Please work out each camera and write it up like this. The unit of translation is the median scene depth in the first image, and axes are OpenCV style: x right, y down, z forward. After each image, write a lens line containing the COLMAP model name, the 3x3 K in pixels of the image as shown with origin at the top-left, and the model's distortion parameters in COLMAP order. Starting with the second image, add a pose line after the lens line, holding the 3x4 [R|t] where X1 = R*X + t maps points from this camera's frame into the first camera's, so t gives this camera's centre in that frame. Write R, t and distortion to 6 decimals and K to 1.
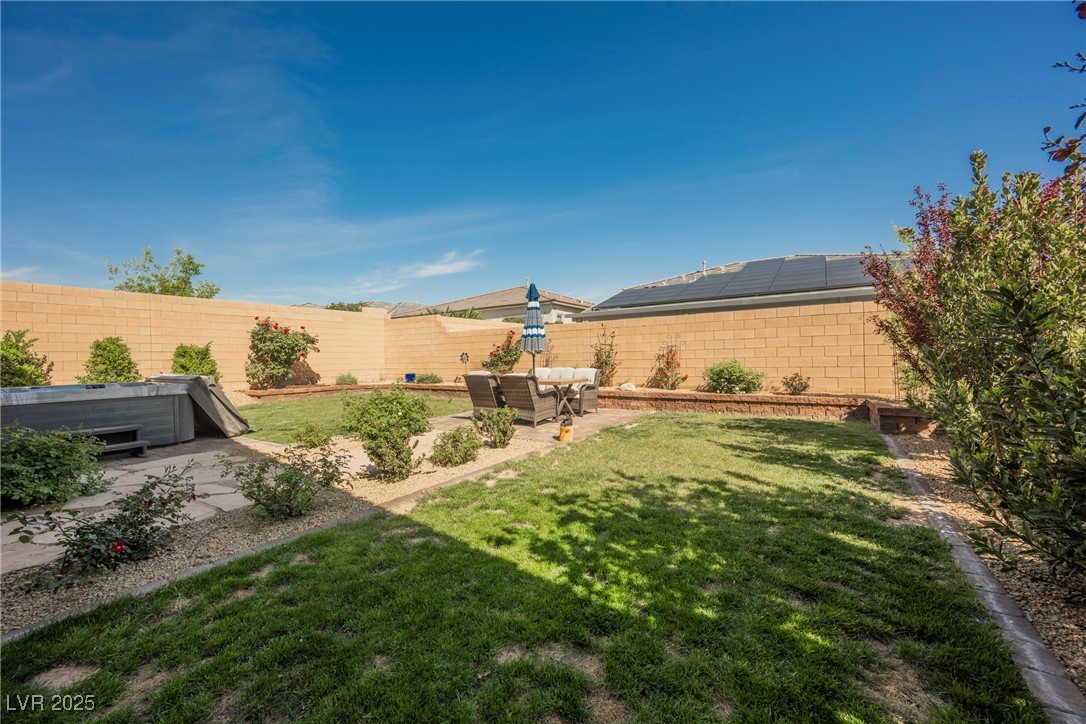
lens RADIAL K [[420.7, 0, 543.0], [0, 420.7, 362.0], [0, 0, 1]] dist [-0.000415, -0.000135]
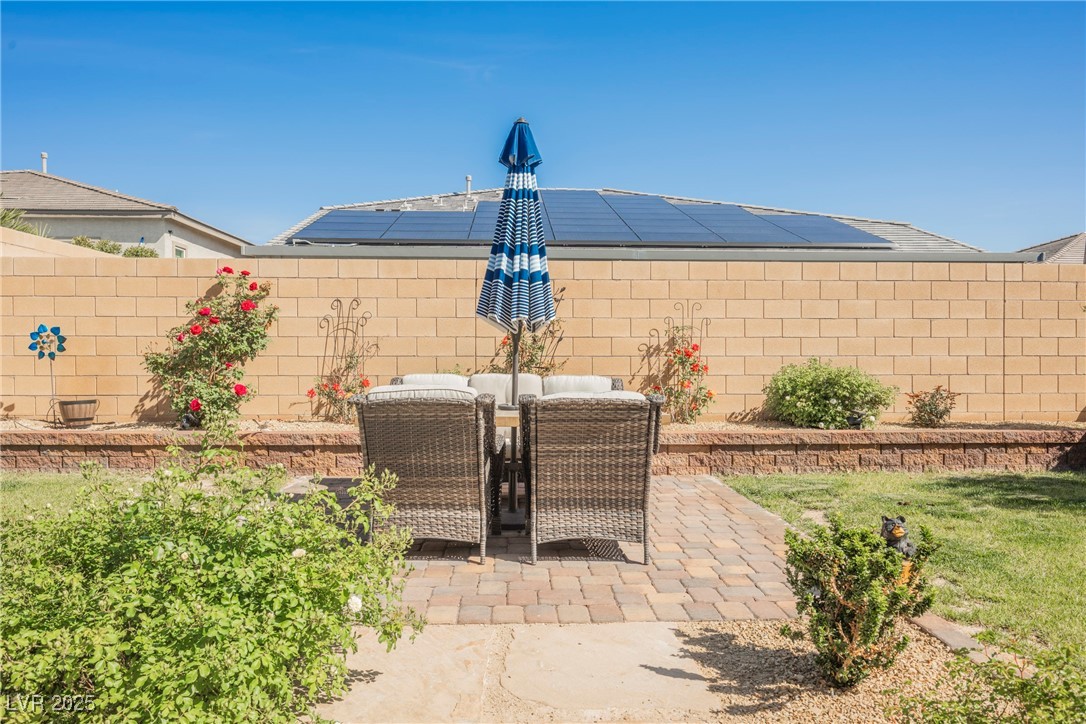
lens RADIAL K [[769.0, 0, 543.0], [0, 769.0, 362.0], [0, 0, 1]] dist [-0.004492, -0.000034]
pose [[0.803546, 0.013874, 0.595081, -0.376216], [-0.011481, 0.999904, -0.007810, 0.009222], [-0.595132, -0.000557, 0.803628, 0.513050]]
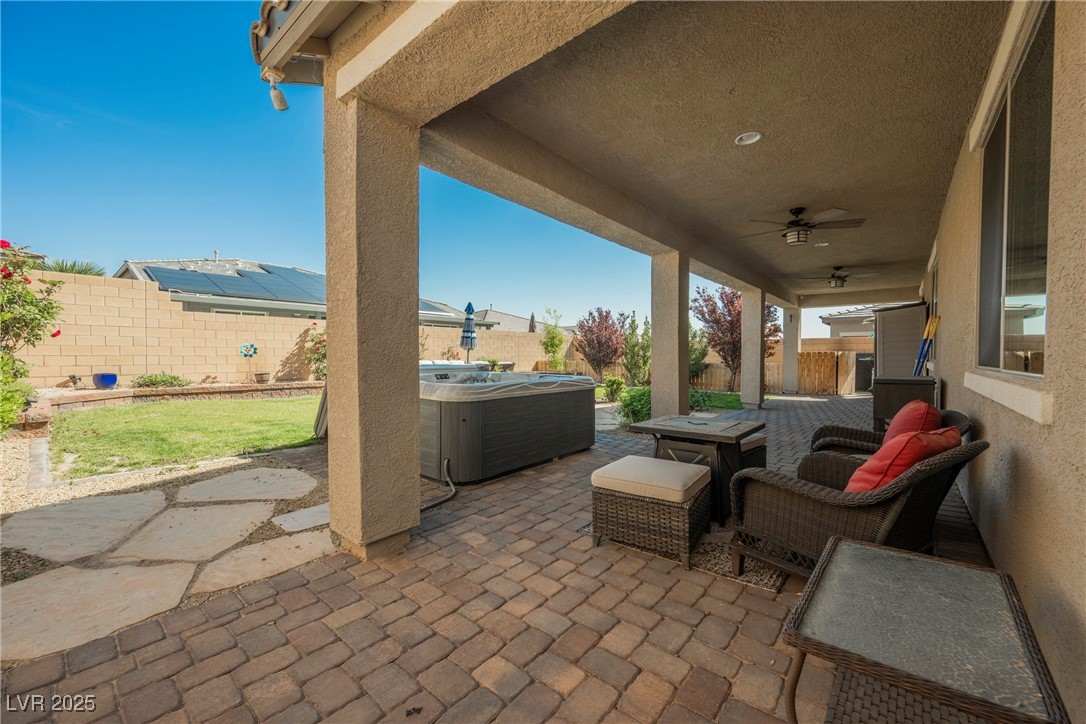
lens RADIAL K [[420.7, 0, 543.0], [0, 420.7, 362.0], [0, 0, 1]] dist [-0.000415, -0.000135]
pose [[0.111569, 0.000522, 0.993757, -1.483477], [0.004622, 0.999989, -0.001044, 0.026151], [-0.993746, 0.004710, 0.111565, 0.592660]]
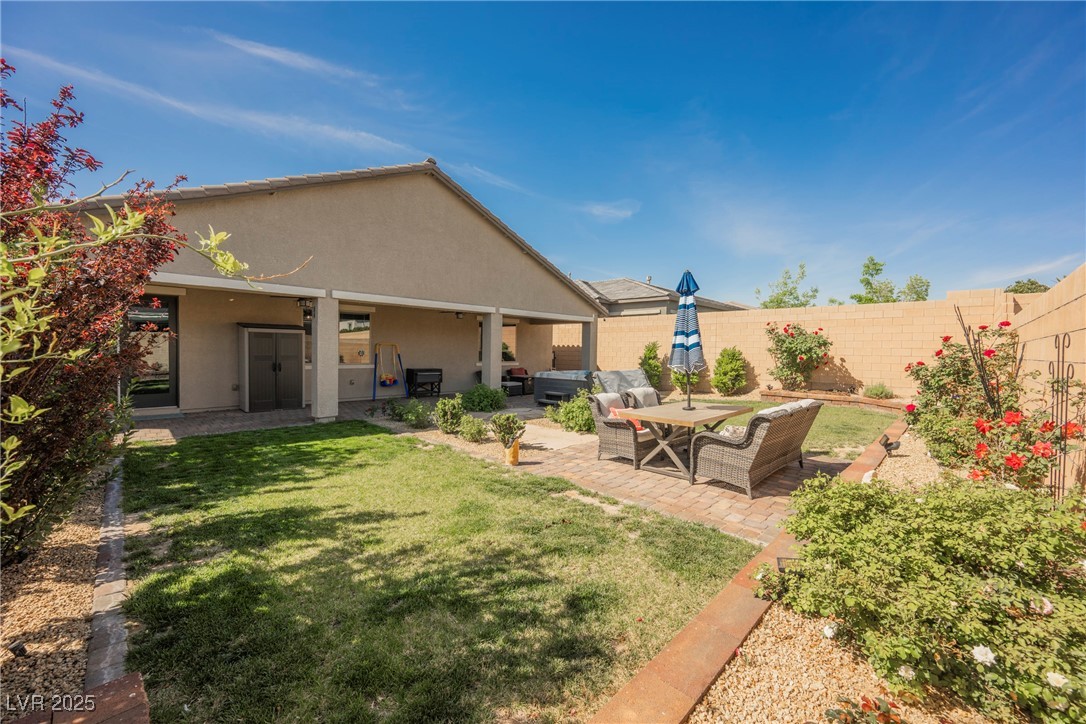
lens RADIAL K [[420.7, 0, 543.0], [0, 420.7, 362.0], [0, 0, 1]] dist [-0.000415, -0.000135]
pose [[-0.182755, 0.041760, -0.982271, 0.703560], [-0.019136, 0.998757, 0.046021, -0.063550], [0.982972, 0.027208, -0.181729, 0.905590]]
